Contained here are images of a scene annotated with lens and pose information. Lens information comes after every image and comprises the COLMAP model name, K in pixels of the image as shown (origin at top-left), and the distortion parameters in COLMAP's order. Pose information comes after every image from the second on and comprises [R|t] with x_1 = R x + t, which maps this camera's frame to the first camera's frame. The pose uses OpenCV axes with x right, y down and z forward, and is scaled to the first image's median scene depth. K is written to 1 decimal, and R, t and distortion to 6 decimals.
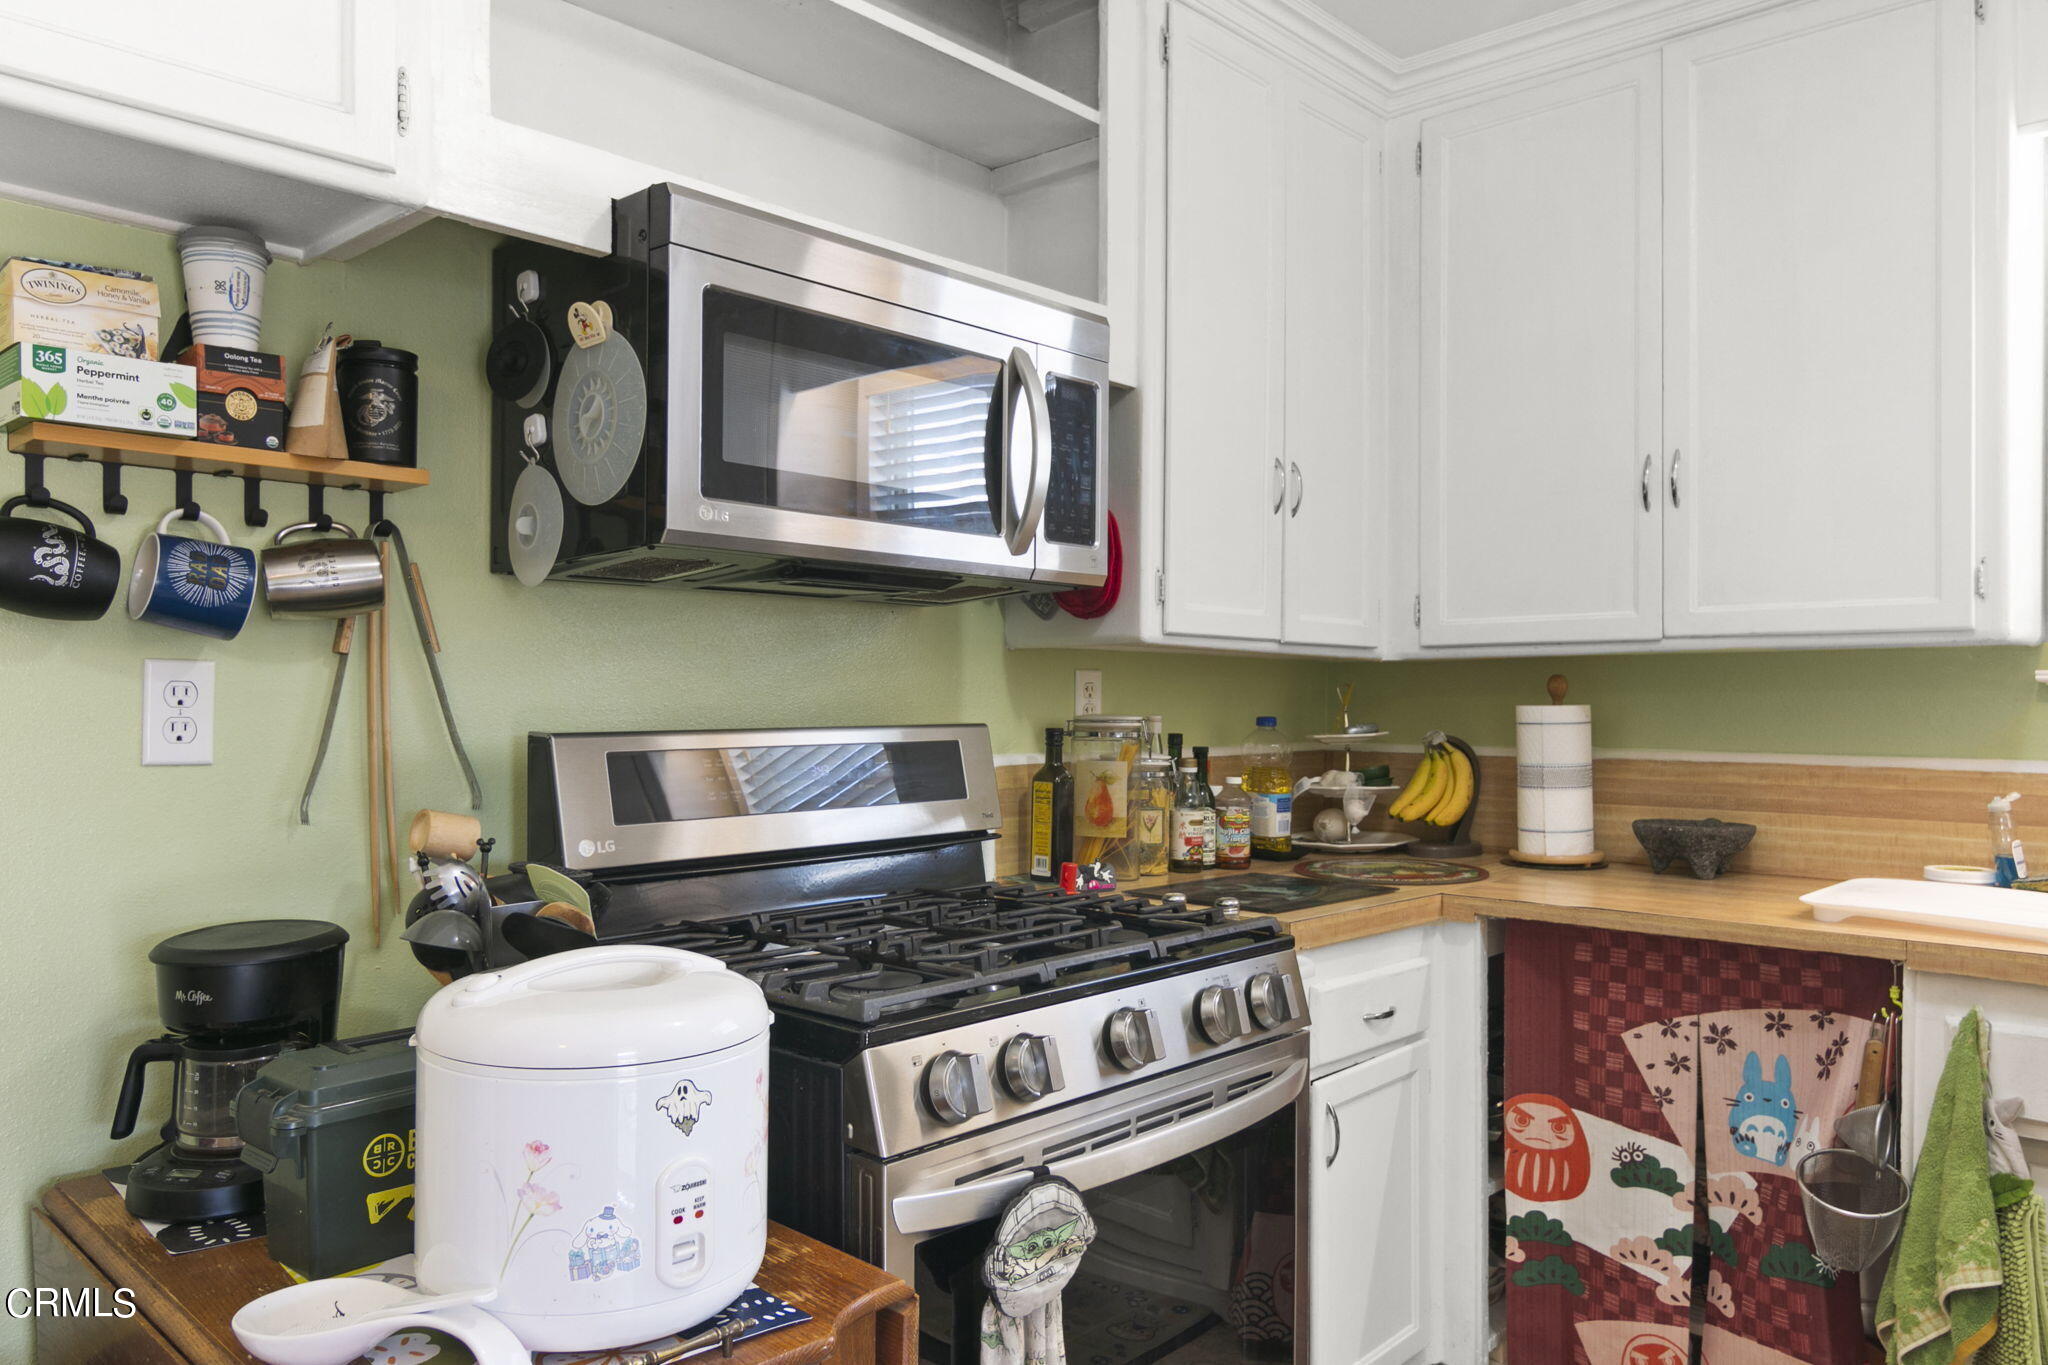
lens RADIAL K [[1469.4, 0, 1023.0], [0, 1469.4, 706.1], [0, 0, 1]] dist [-0.003076, 0.003064]
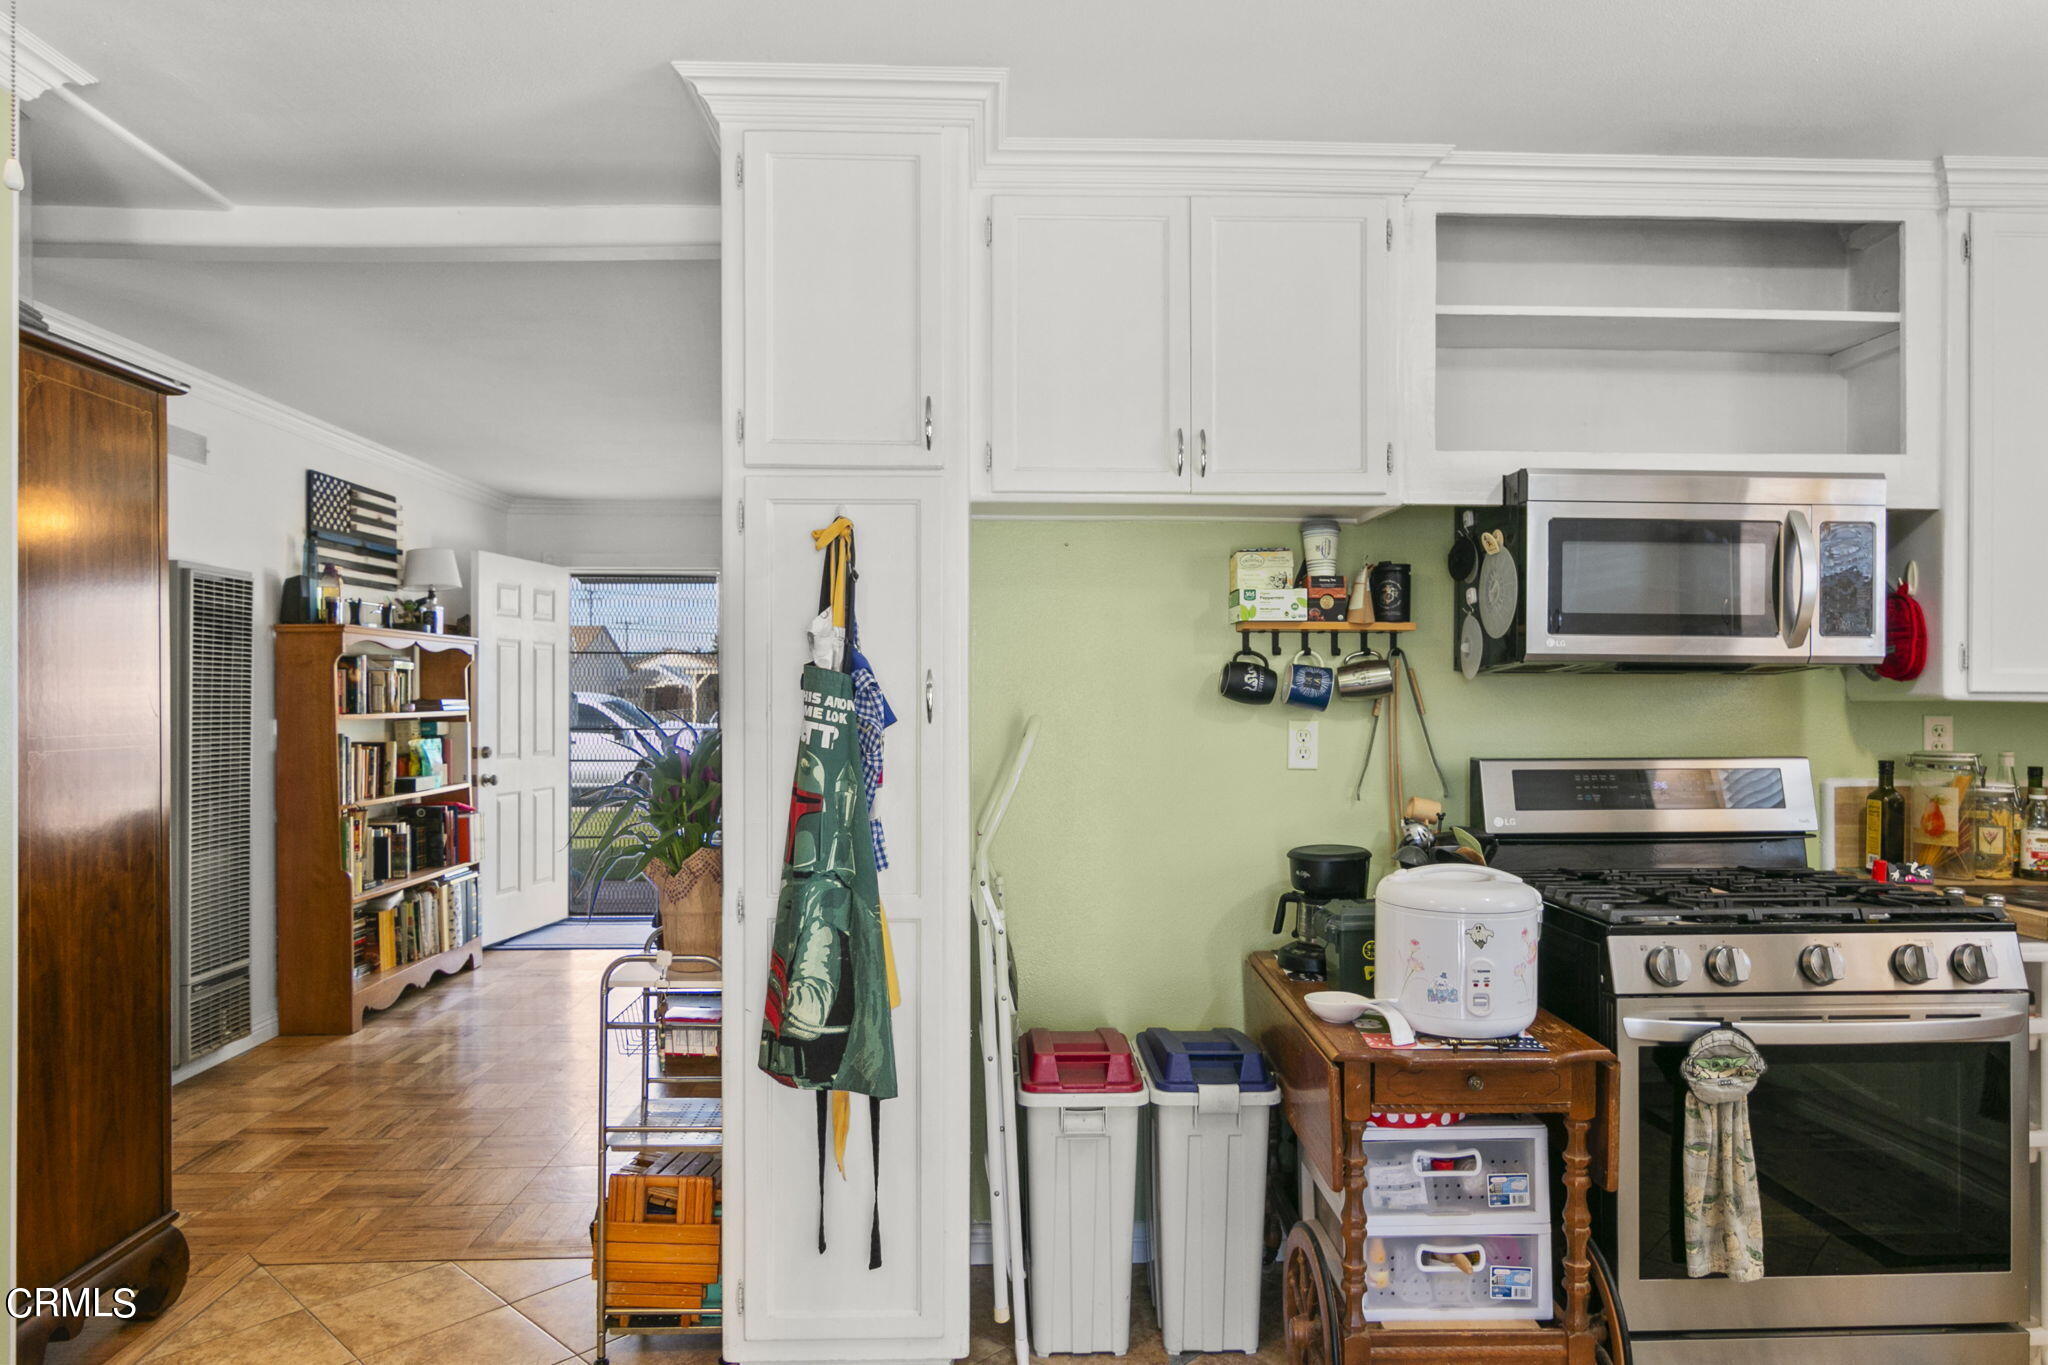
lens RADIAL K [[1200.9, 0, 1024.0], [0, 1200.9, 682.5], [0, 0, 1]] dist [-0.002212, -0.000102]
pose [[0.696297, -0.014346, -0.717610, 0.410570], [-0.002516, 0.999745, -0.022428, -0.047242], [0.717749, 0.017422, 0.696084, -0.527823]]
